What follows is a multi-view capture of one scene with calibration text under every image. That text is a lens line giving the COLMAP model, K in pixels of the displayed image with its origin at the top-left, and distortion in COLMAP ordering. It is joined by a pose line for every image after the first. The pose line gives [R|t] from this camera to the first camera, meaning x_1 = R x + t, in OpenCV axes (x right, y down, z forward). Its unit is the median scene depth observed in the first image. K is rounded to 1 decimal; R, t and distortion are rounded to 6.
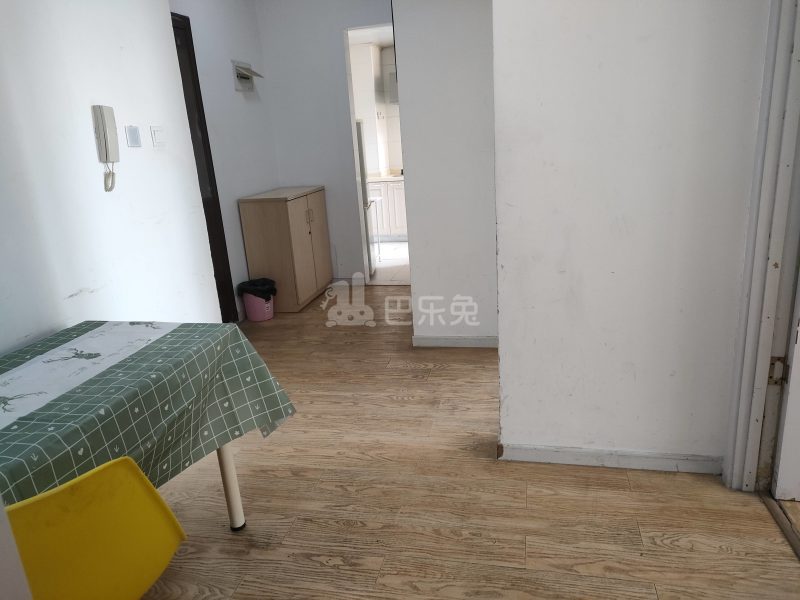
lens RADIAL K [[594.7, 0, 399.0], [0, 594.7, 303.3], [0, 0, 1]] dist [0.052361, -0.002404]
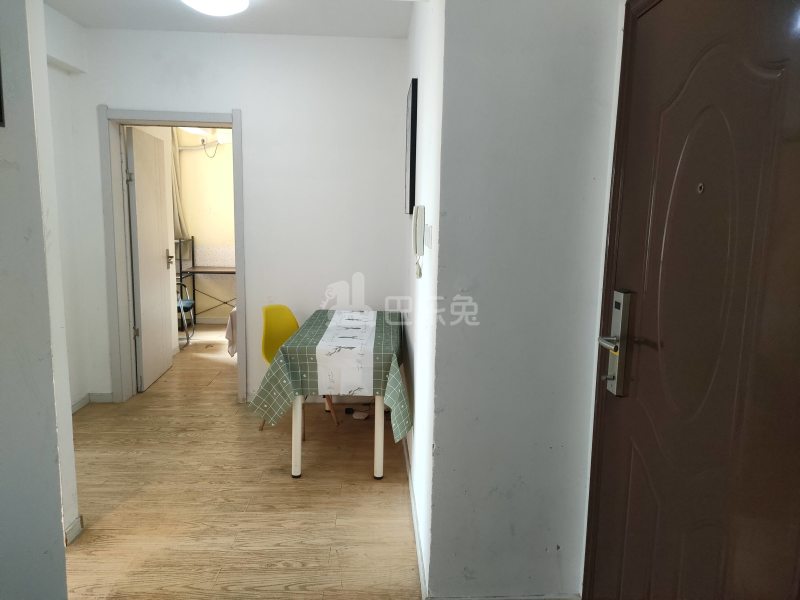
lens RADIAL K [[594.7, 0, 399.3], [0, 594.7, 300.2], [0, 0, 1]] dist [0.052361, -0.002404]
pose [[-0.964689, 0.099380, -0.243924, -0.171164], [-0.015506, 0.903055, 0.429246, -0.624818], [0.262935, 0.417871, -0.869626, 1.978402]]
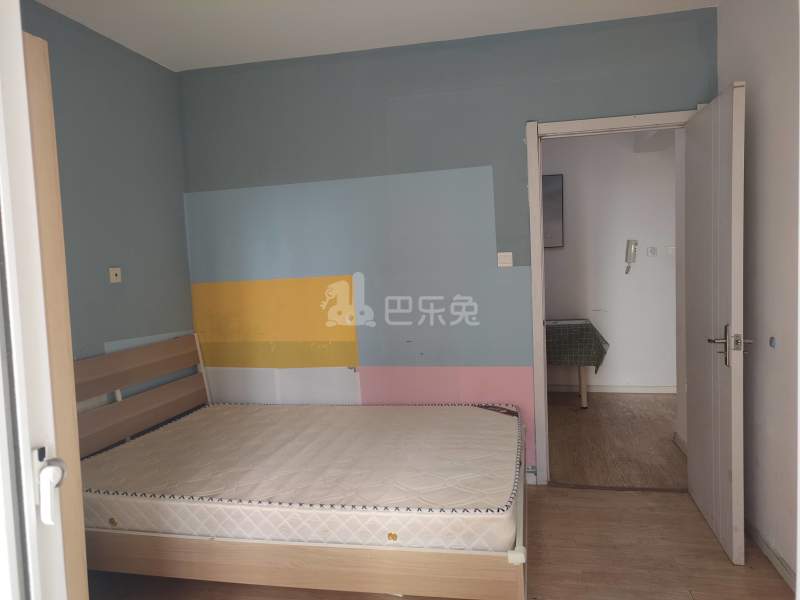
lens RADIAL K [[594.7, 0, 400.2], [0, 594.7, 300.2], [0, 0, 1]] dist [0.052361, -0.002404]
pose [[0.018011, 0.139463, -0.990063, 1.876500], [-0.247160, 0.960113, 0.130748, -0.172585], [0.968807, 0.242349, 0.051762, 0.019172]]
